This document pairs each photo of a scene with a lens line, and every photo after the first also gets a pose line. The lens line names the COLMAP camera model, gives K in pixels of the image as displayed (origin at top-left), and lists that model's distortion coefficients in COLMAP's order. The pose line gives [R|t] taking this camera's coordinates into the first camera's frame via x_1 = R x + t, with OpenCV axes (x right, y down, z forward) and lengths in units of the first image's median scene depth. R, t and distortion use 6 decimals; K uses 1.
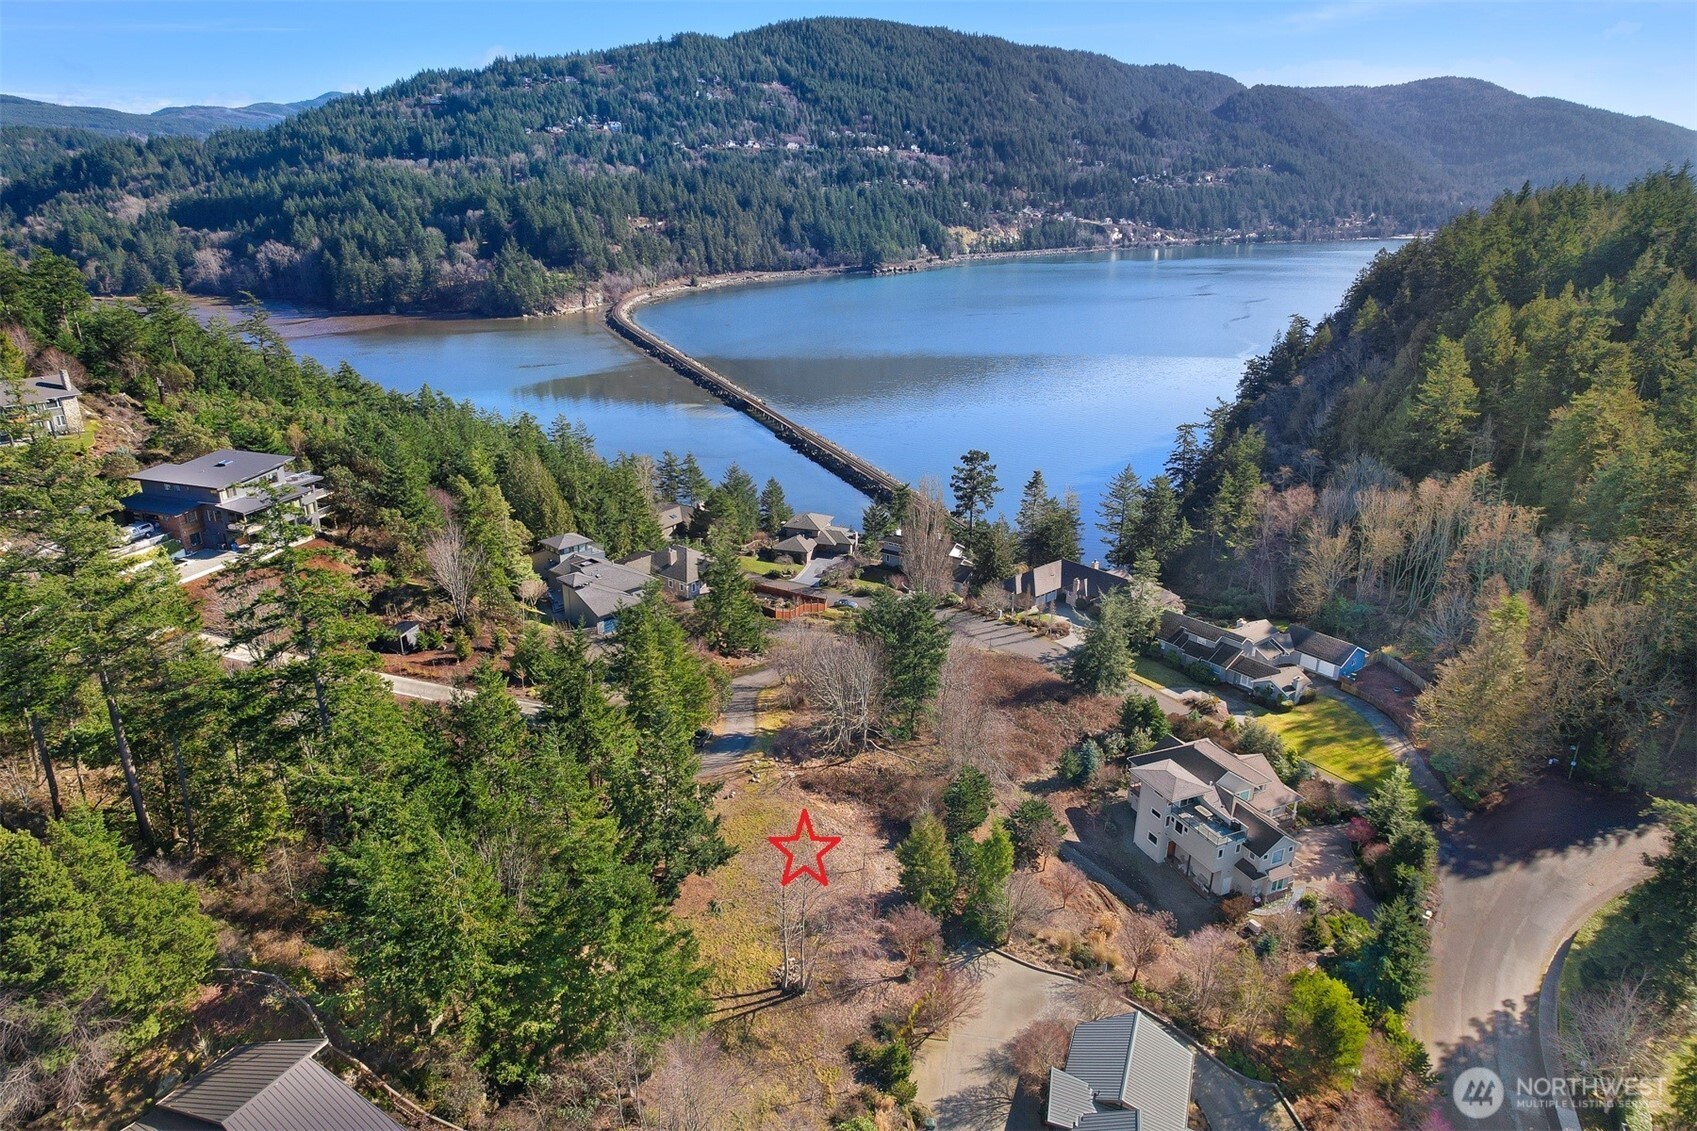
lens RADIAL K [[1089.4, 0, 848.5], [0, 1089.4, 565.5], [0, 0, 1]] dist [-0.078624, 0.076725]
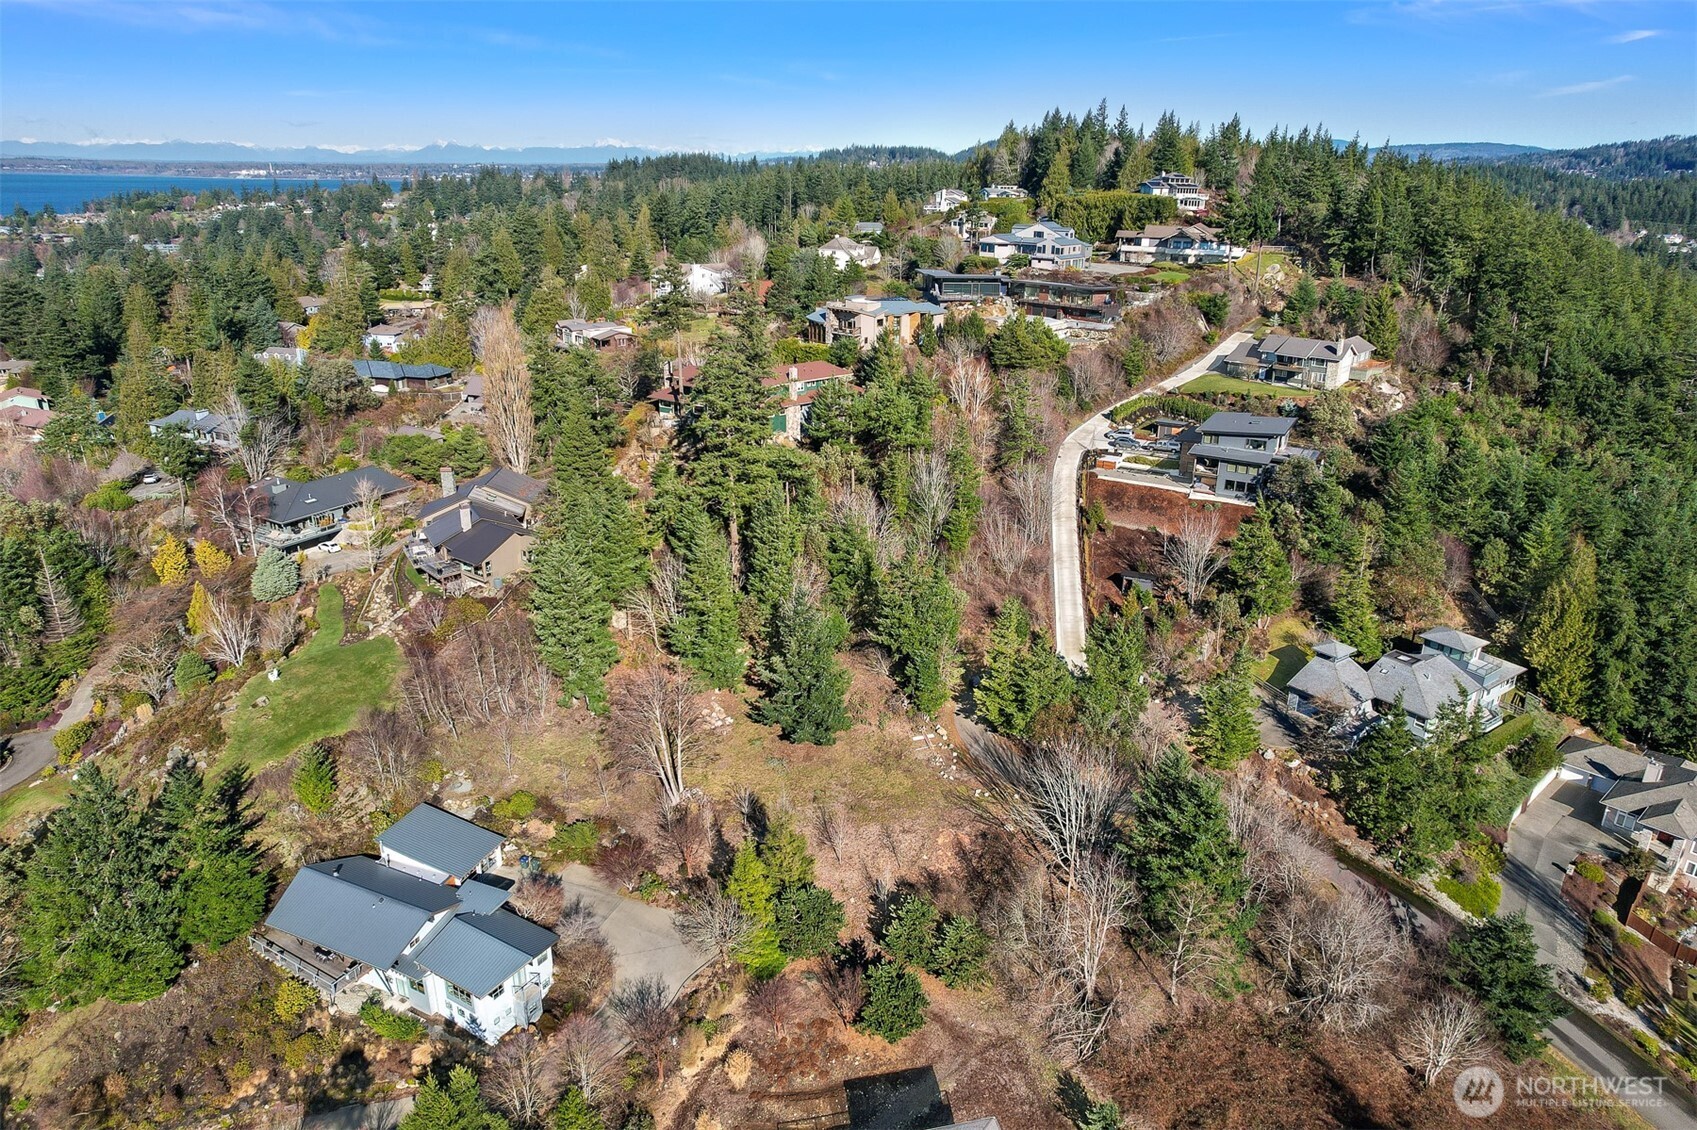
lens RADIAL K [[1120.2, 0, 842.6], [0, 1120.2, 563.4], [0, 0, 1]] dist [-0.081904, 0.079892]
pose [[-0.177315, 0.325671, -0.928707, 0.084948], [-0.350929, 0.860707, 0.368827, -0.032411], [0.919461, 0.391309, -0.038329, 0.090596]]
